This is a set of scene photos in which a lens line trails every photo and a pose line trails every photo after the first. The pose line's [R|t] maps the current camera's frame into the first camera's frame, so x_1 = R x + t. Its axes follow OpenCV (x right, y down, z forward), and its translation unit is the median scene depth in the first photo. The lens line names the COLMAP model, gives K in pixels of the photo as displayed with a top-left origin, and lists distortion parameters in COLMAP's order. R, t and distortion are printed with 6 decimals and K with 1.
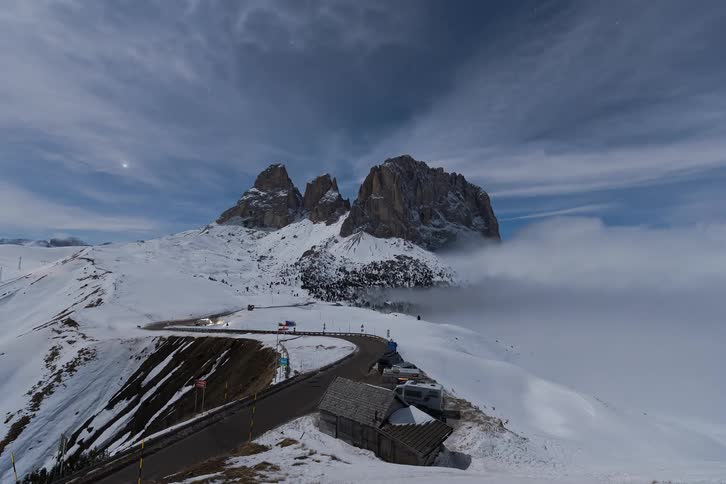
lens RADIAL K [[325.4, 0, 359.6], [0, 325.4, 240.4], [0, 0, 1]] dist [0.002651, 0.000115]
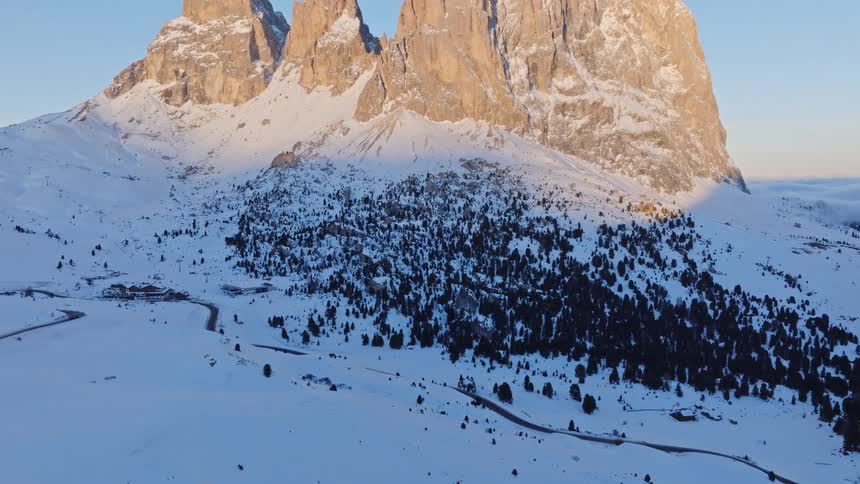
lens RADIAL K [[641.8, 0, 436.2], [0, 641.8, 247.1], [0, 0, 1]] dist [-0.000103, 0.005623]
pose [[0.999182, -0.018996, -0.035706, 0.129716], [0.025660, 0.980144, 0.196619, -0.017412], [0.031262, -0.197374, 0.979830, 0.087193]]
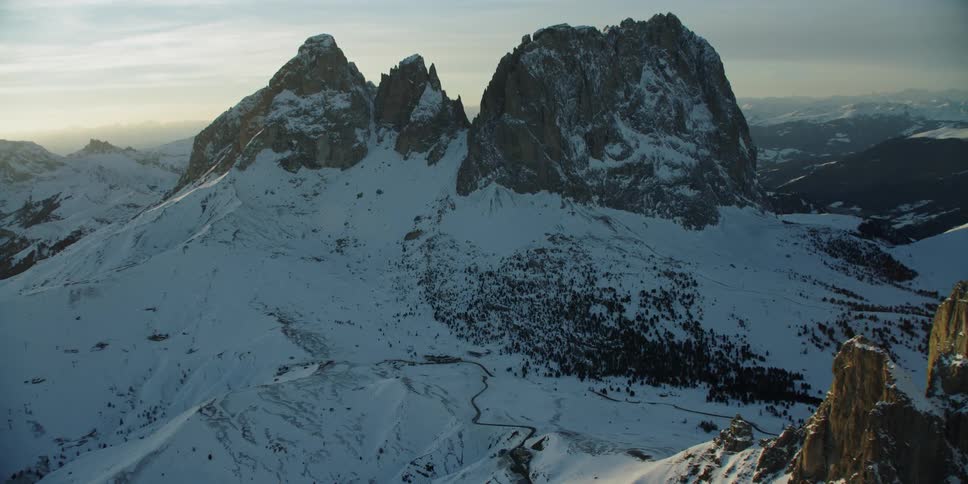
lens RADIAL K [[908.7, 0, 483.3], [0, 908.7, 260.3], [0, 0, 1]] dist [-0.214220, 0.190196]
pose [[0.997826, -0.064236, 0.014762, -0.066168], [0.058040, 0.962493, 0.265025, -0.512167], [-0.031233, -0.263592, 0.964129, -1.018222]]
